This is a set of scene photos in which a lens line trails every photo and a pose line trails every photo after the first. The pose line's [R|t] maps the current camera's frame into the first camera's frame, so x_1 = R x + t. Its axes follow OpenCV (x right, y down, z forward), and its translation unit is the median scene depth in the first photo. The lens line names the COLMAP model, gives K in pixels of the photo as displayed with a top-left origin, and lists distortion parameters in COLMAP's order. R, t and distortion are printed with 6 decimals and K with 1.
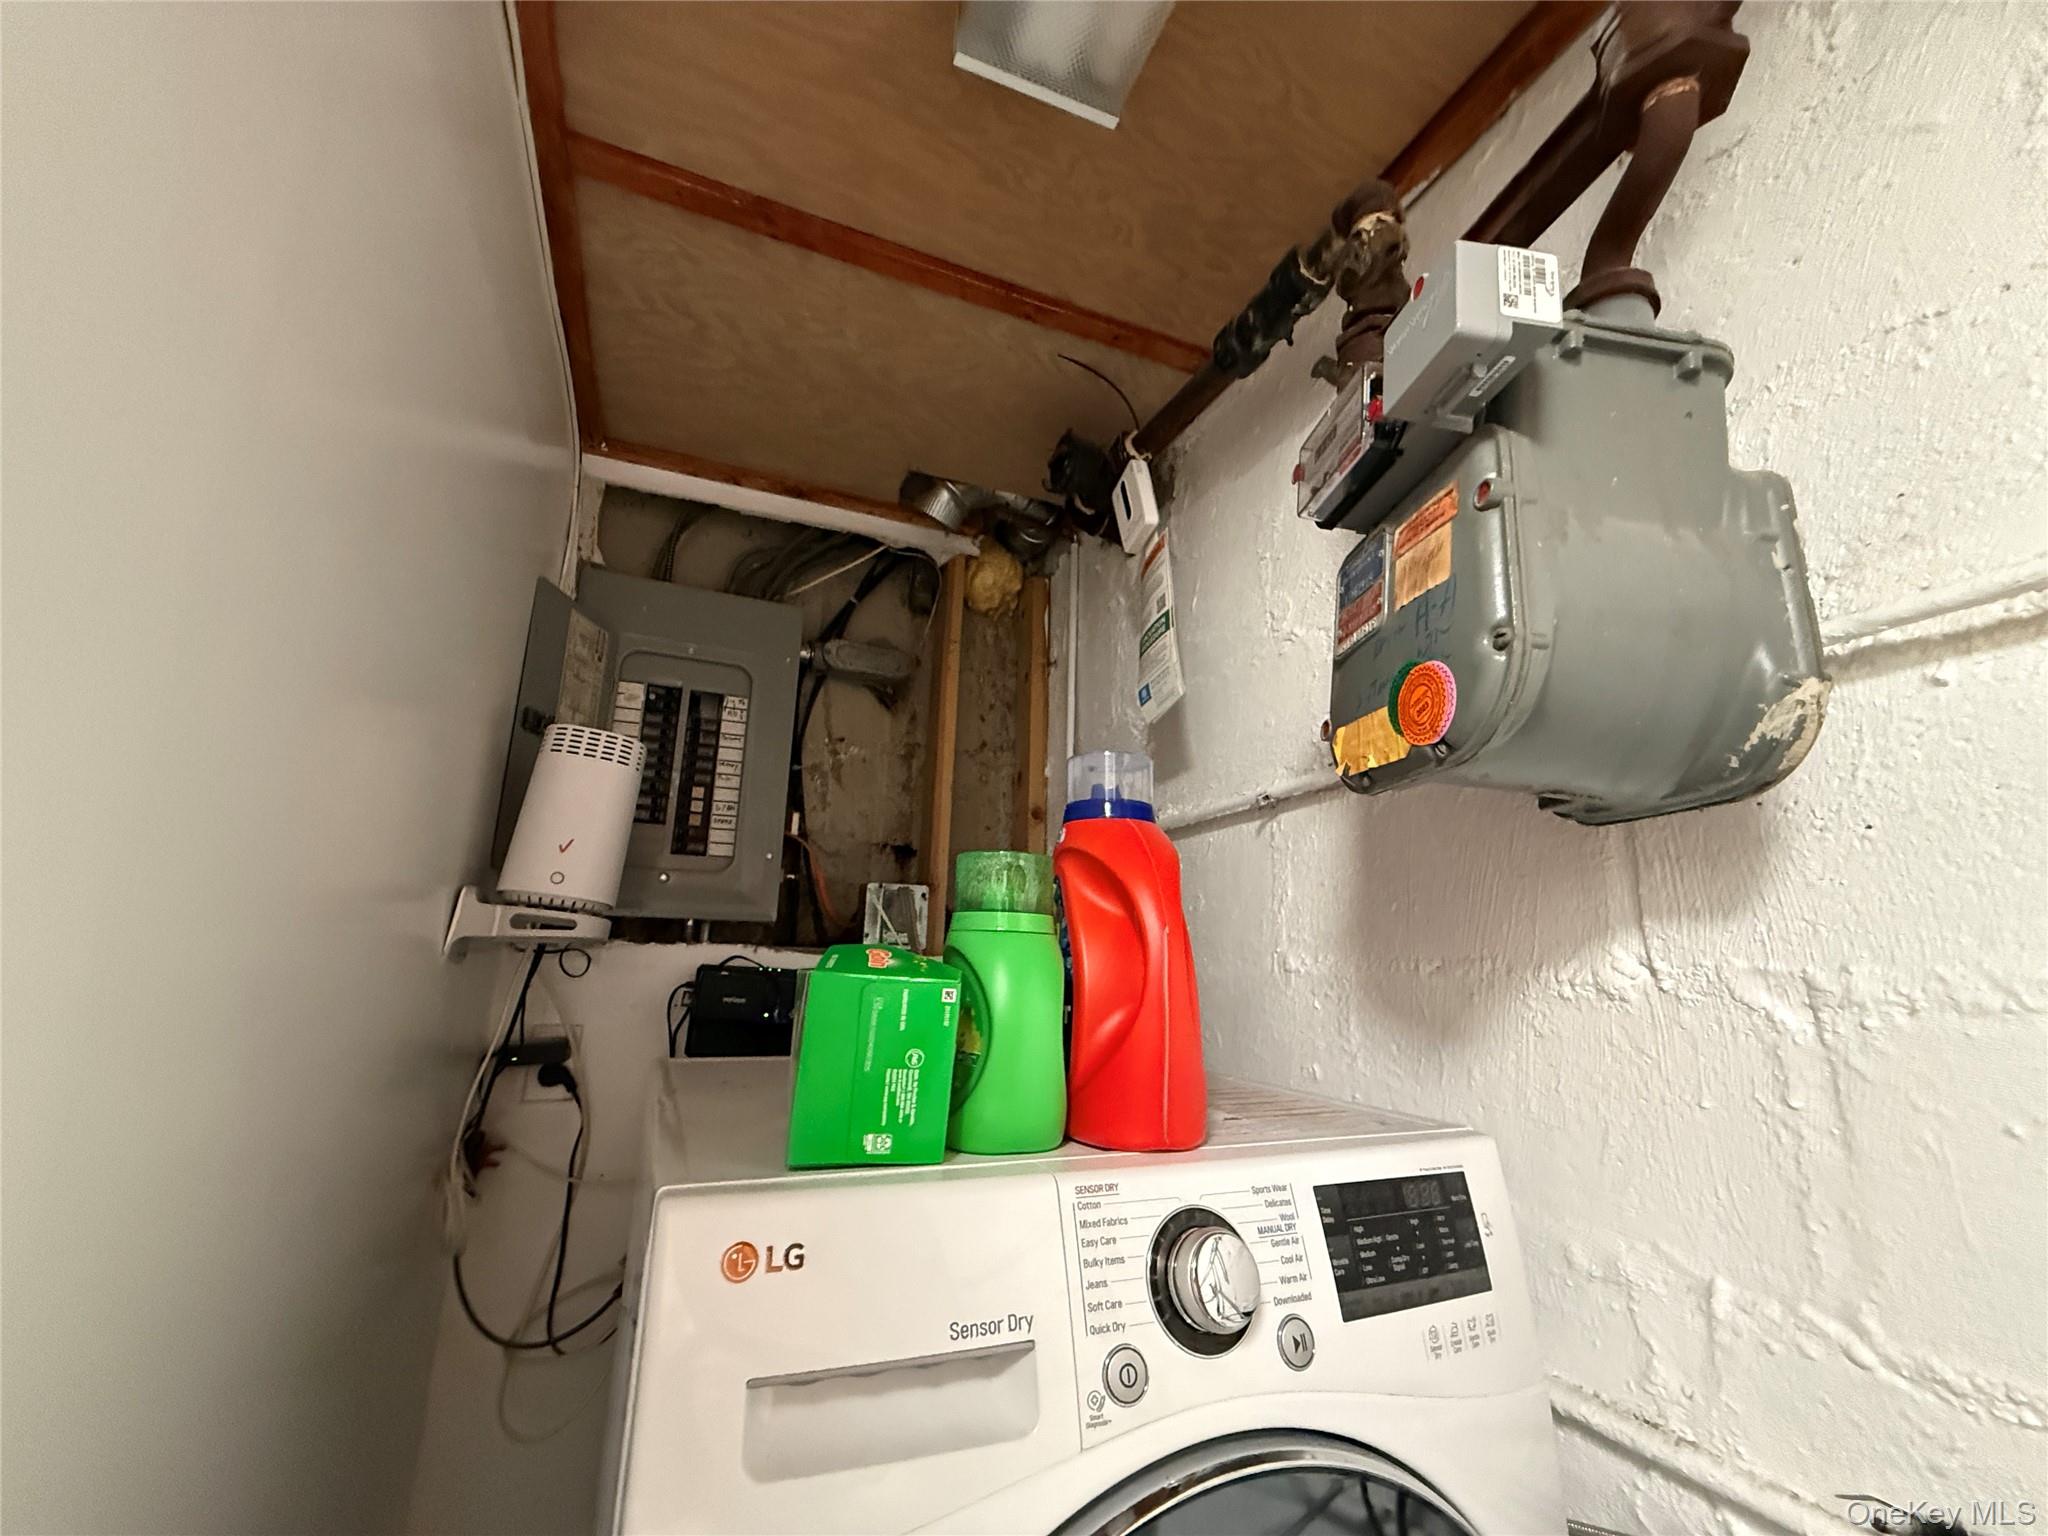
lens RADIAL K [[824.9, 0, 1024.0], [0, 824.9, 768.0], [0, 0, 1]] dist [0.000452, 0.000000]
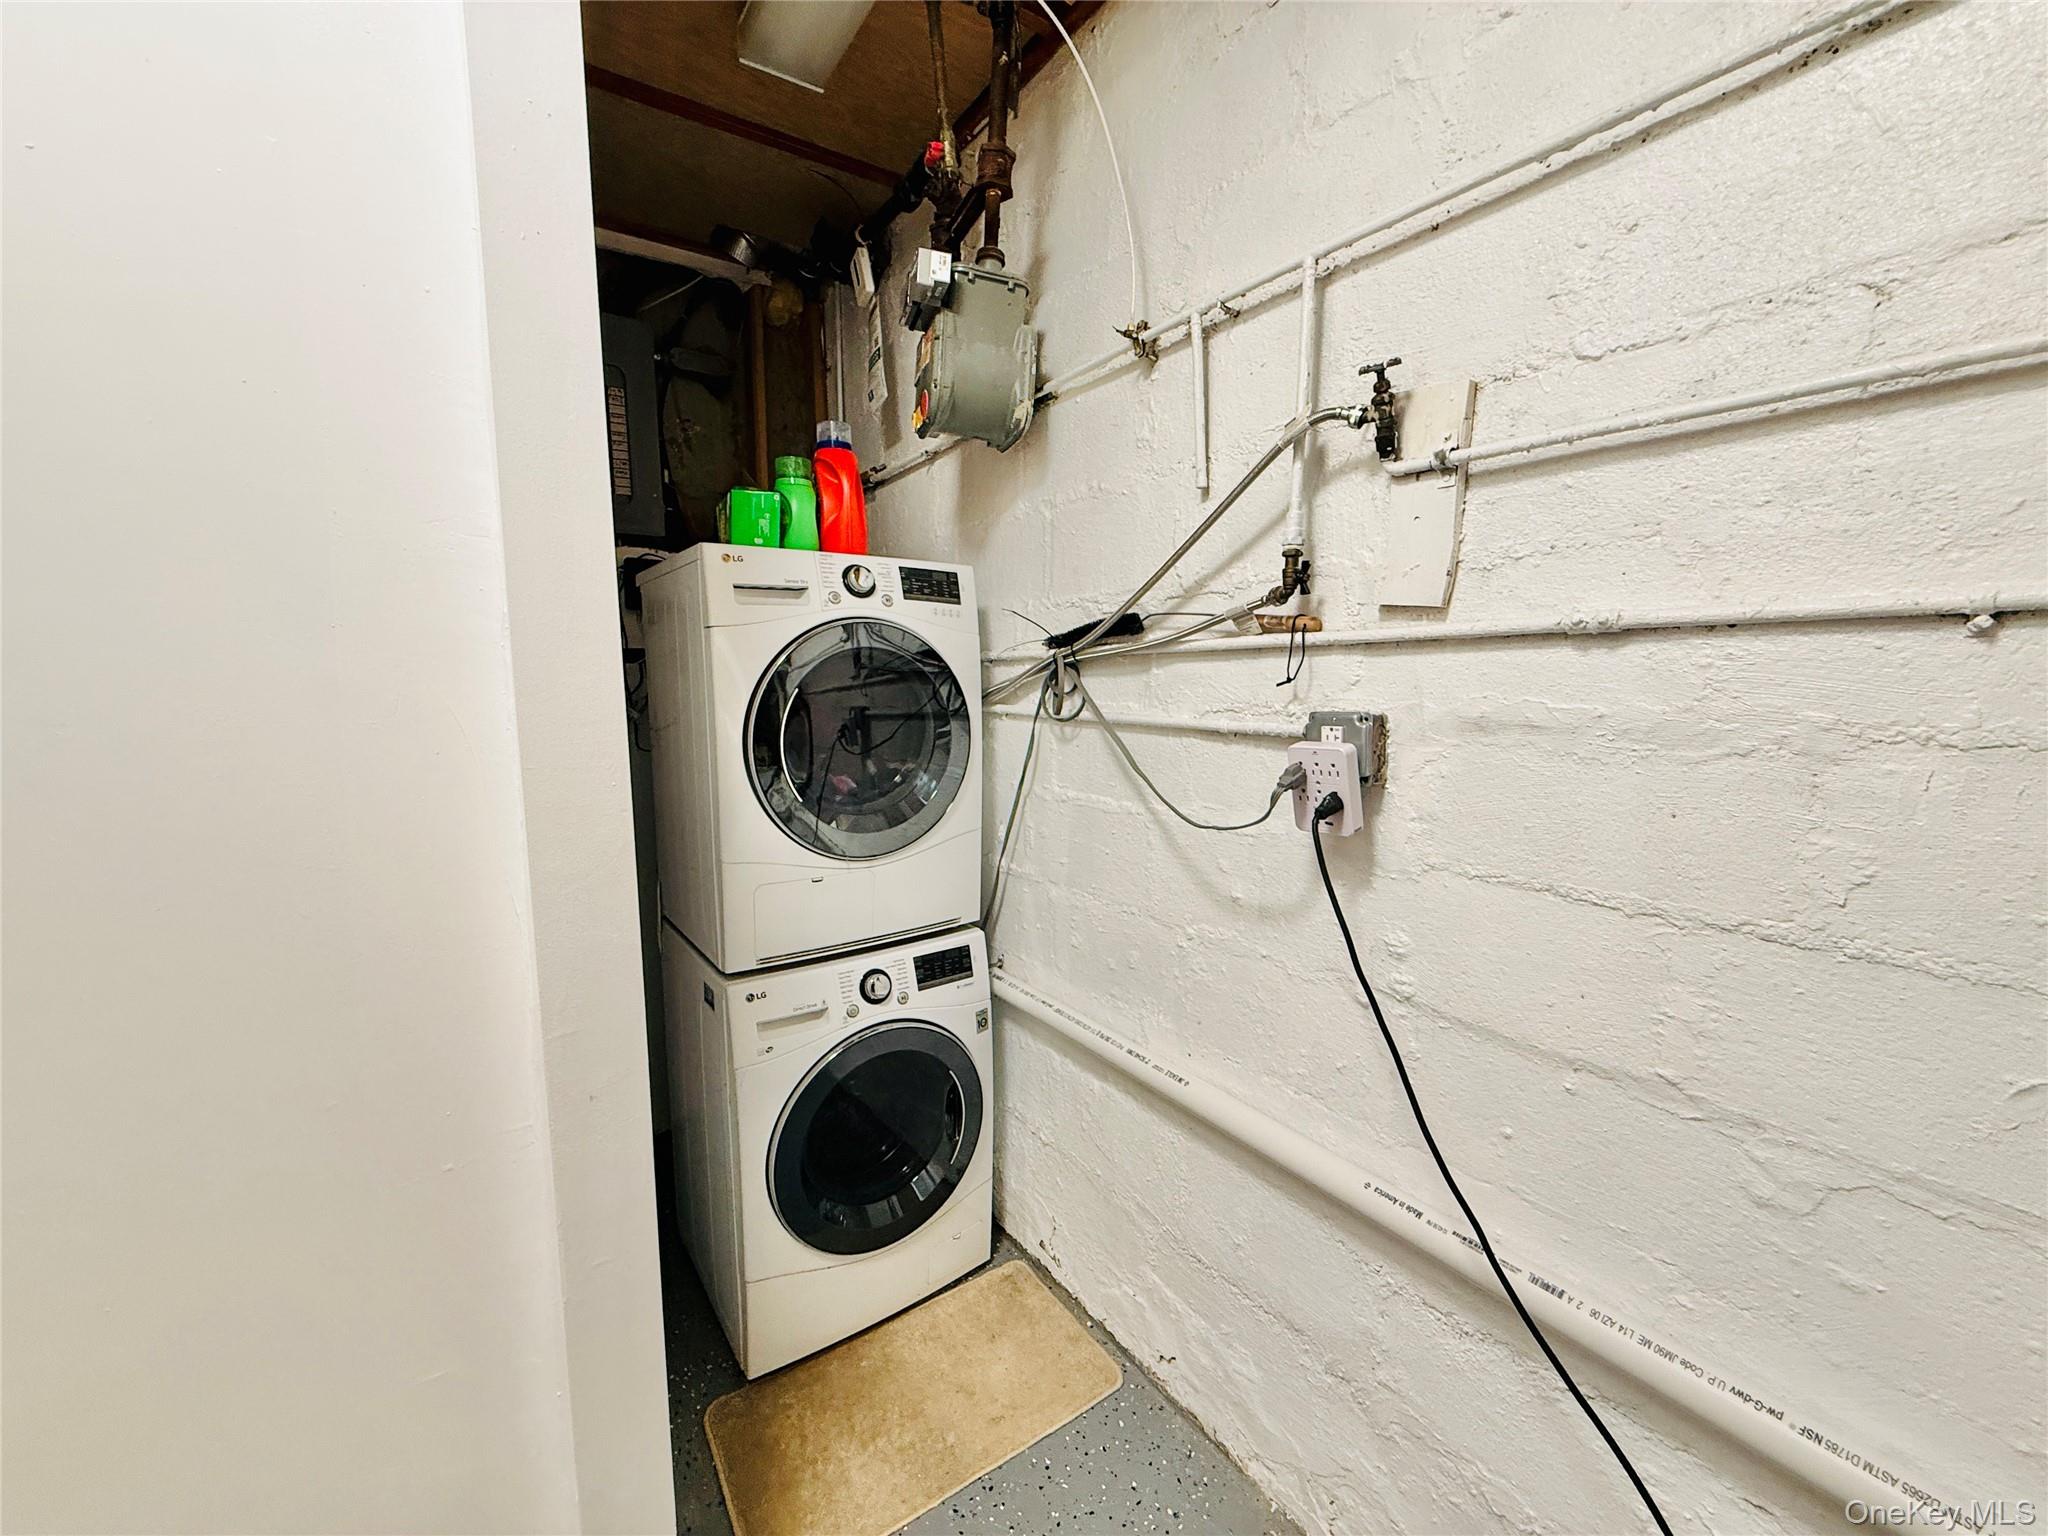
lens RADIAL K [[824.9, 0, 1024.0], [0, 824.9, 768.0], [0, 0, 1]] dist [0.000452, 0.000000]
pose [[0.978561, -0.059325, 0.197230, 0.069008], [-0.011042, 0.941128, 0.337870, 0.071673], [-0.205663, -0.332804, 0.920296, -1.102689]]
